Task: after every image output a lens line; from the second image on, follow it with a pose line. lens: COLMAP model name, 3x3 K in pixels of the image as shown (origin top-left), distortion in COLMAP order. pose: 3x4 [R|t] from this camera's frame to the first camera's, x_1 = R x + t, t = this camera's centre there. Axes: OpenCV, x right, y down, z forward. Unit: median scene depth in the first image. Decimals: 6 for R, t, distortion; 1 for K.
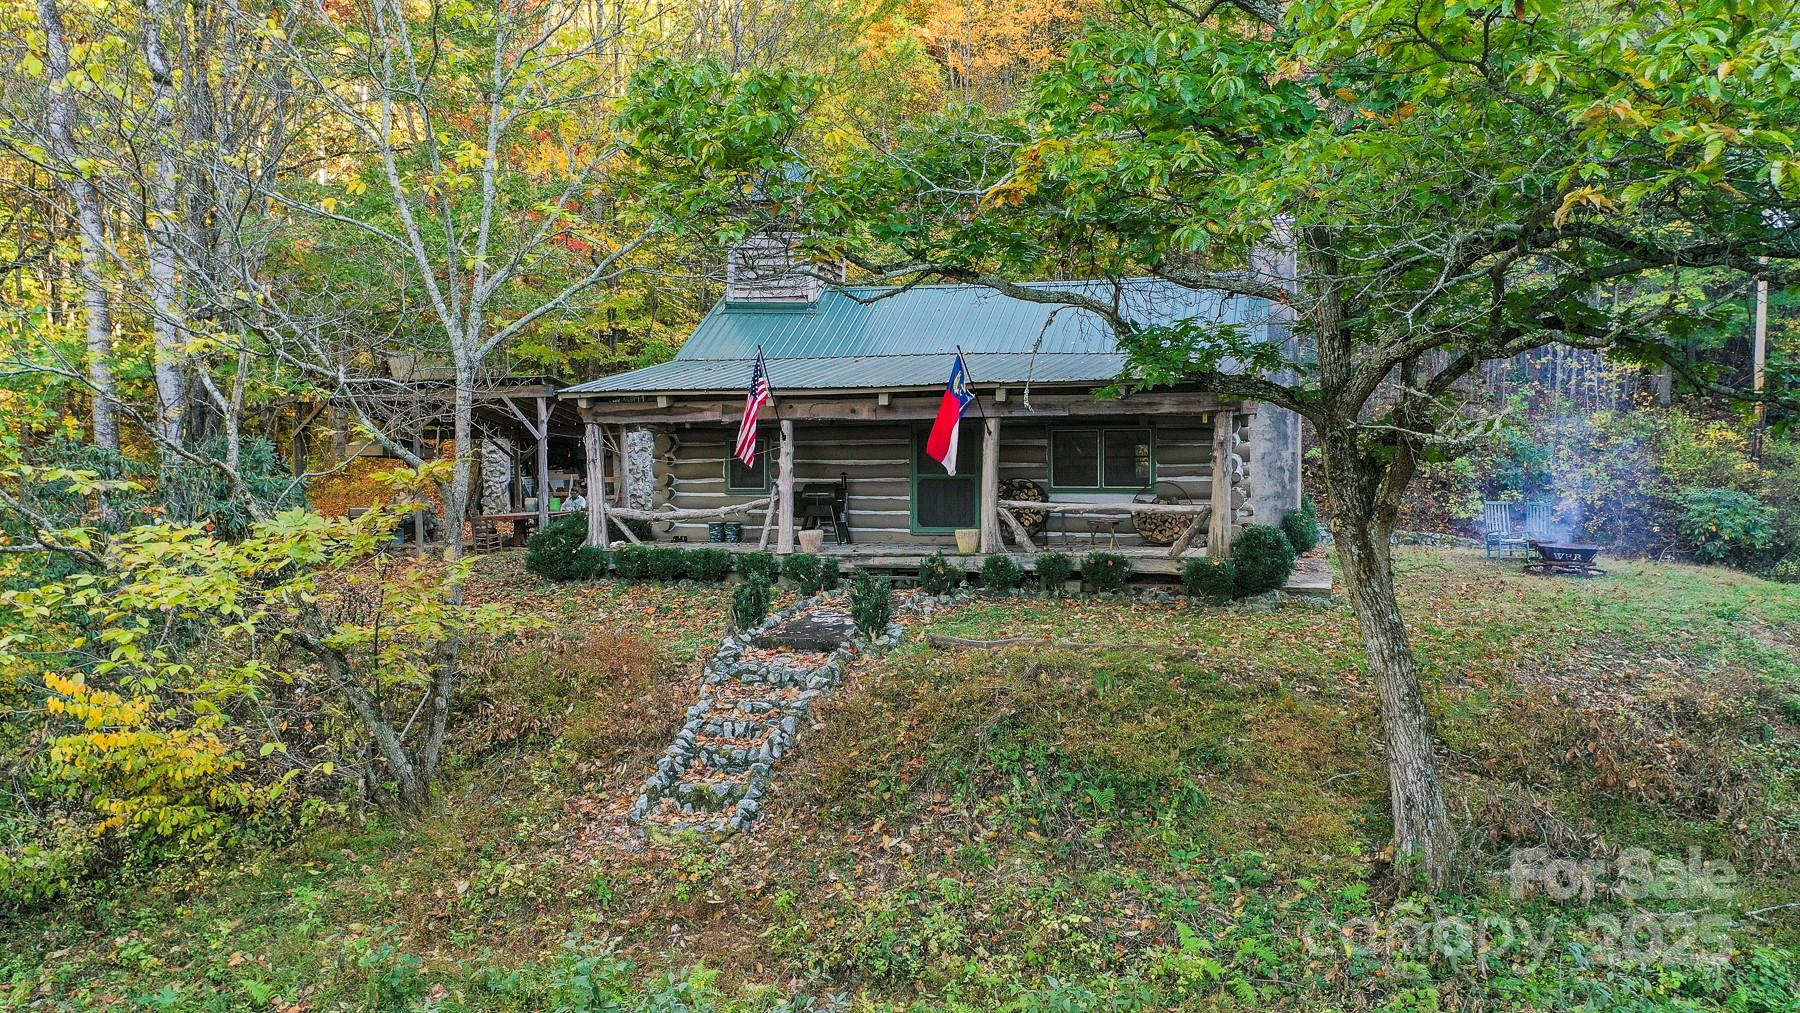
lens RADIAL K [[1453.9, 0, 900.0], [0, 1453.9, 506.5], [0, 0, 1]] dist [-0.003613, 0.000077]
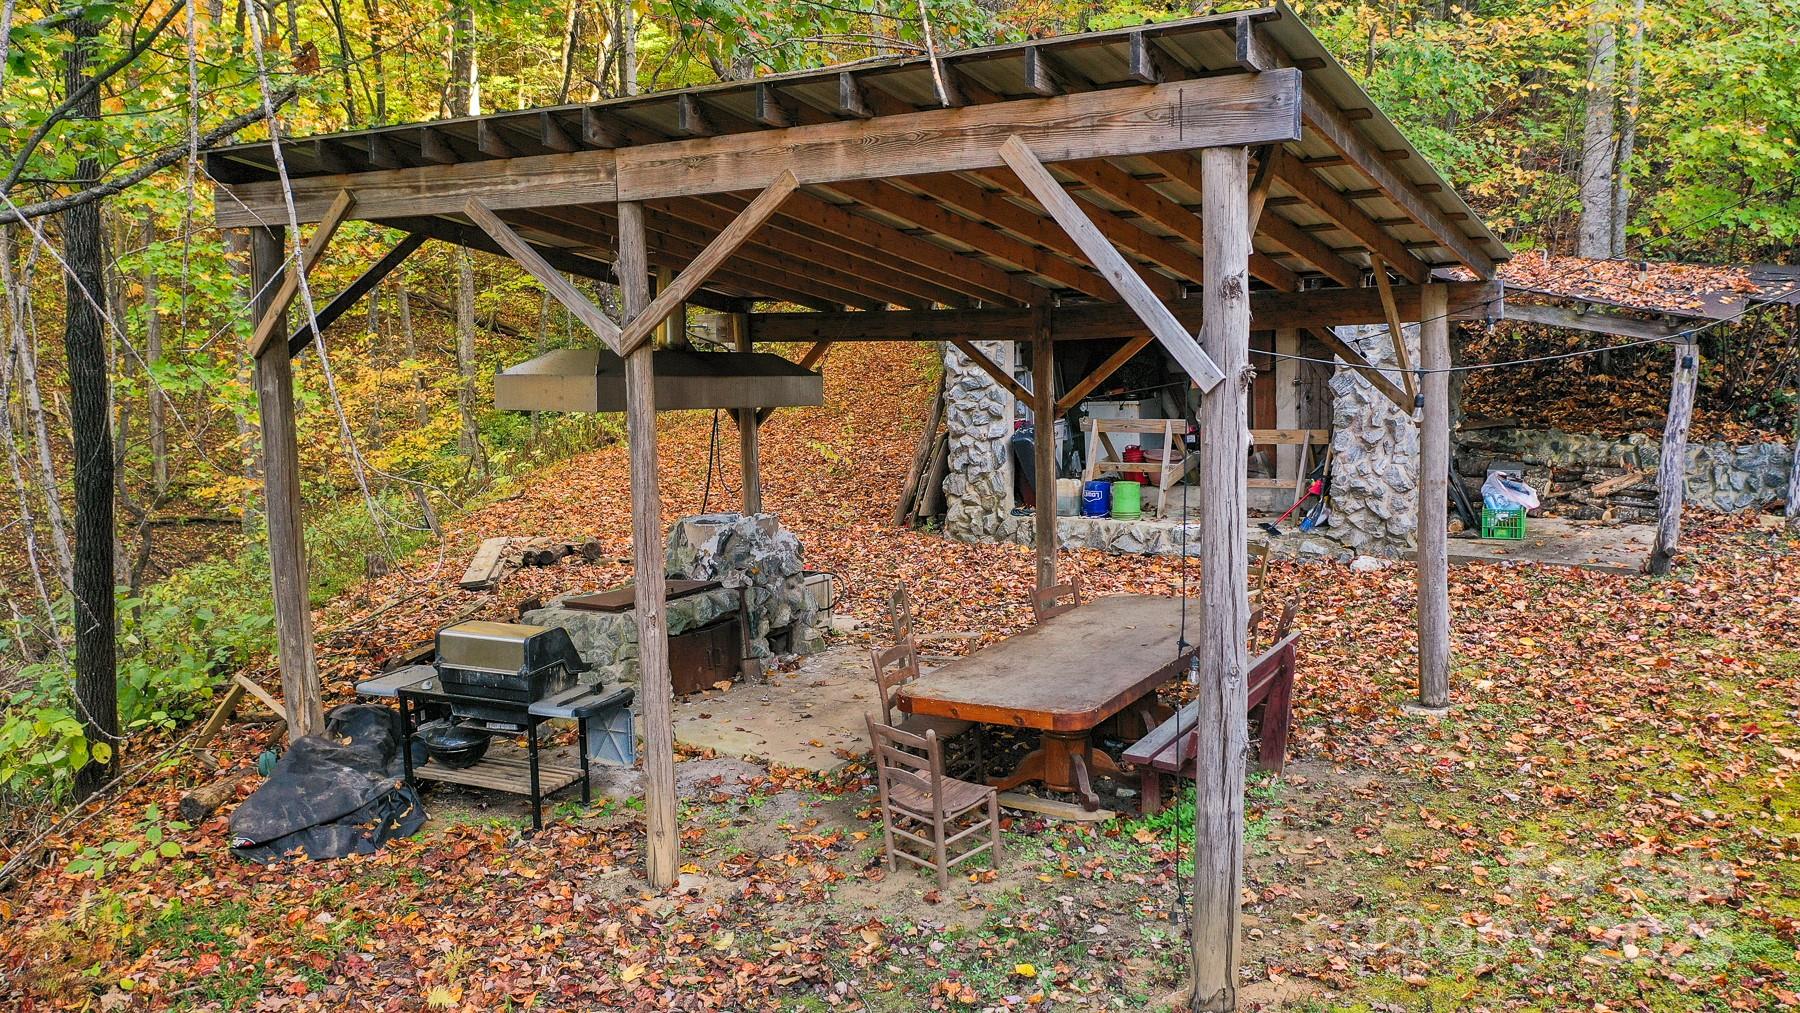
lens RADIAL K [[1453.9, 0, 900.0], [0, 1453.9, 506.5], [0, 0, 1]] dist [-0.003613, 0.000077]
pose [[0.947695, 0.019997, -0.318550, -0.179227], [0.011179, 0.995344, 0.095738, -0.038867], [0.318981, -0.094292, 0.943059, 0.644303]]
